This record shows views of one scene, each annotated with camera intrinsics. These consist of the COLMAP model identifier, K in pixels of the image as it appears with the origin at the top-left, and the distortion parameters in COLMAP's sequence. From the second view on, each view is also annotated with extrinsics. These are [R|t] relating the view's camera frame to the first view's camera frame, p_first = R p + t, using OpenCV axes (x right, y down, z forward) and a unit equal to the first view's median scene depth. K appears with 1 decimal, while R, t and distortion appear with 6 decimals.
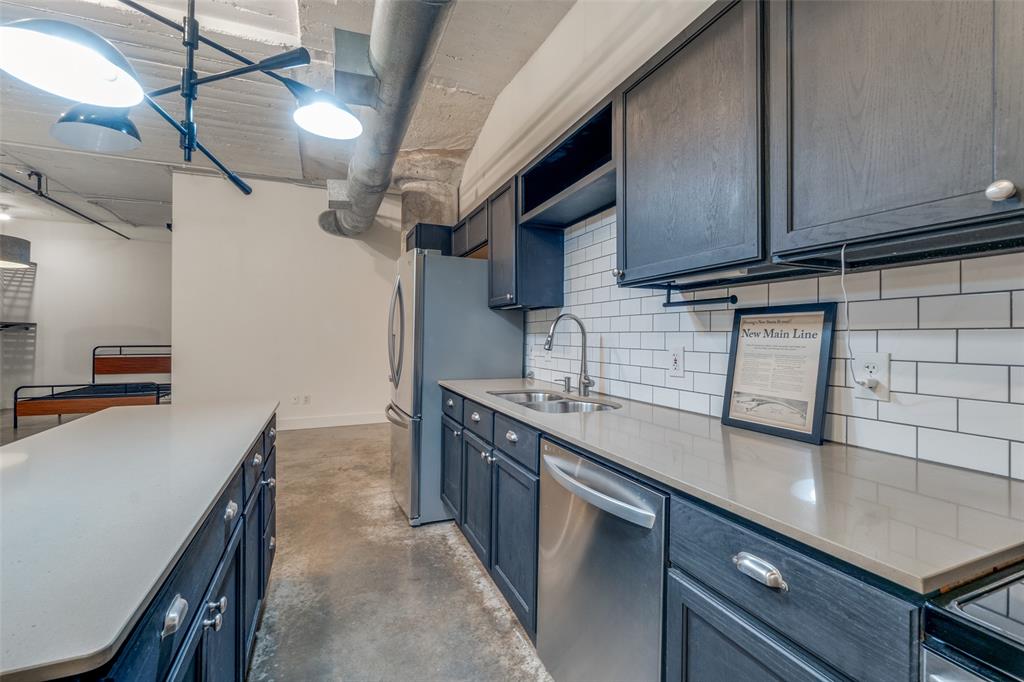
lens RADIAL K [[436.5, 0, 504.1], [0, 436.5, 335.8], [0, 0, 1]] dist [-0.006392, 0.003187]
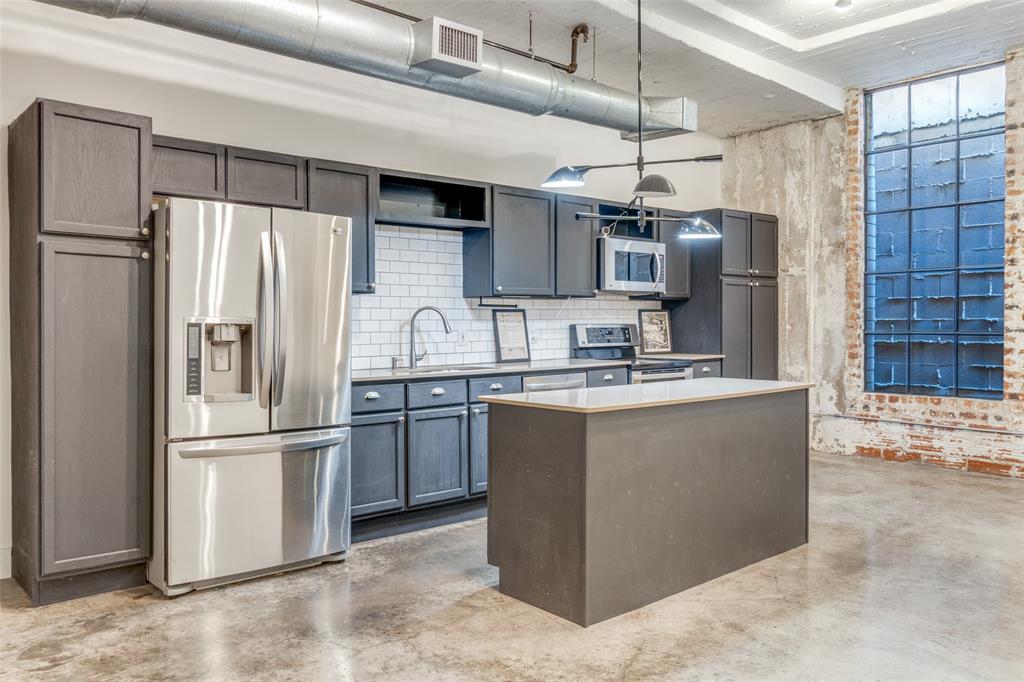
lens RADIAL K [[773.2, 0, 500.0], [0, 773.2, 343.4], [0, 0, 1]] dist [0.000900, 0.000327]
pose [[-0.324201, -0.030716, 0.945489, -2.020536], [0.004450, 0.999412, 0.033994, -0.015776], [-0.945978, 0.015229, -0.323874, 1.455533]]
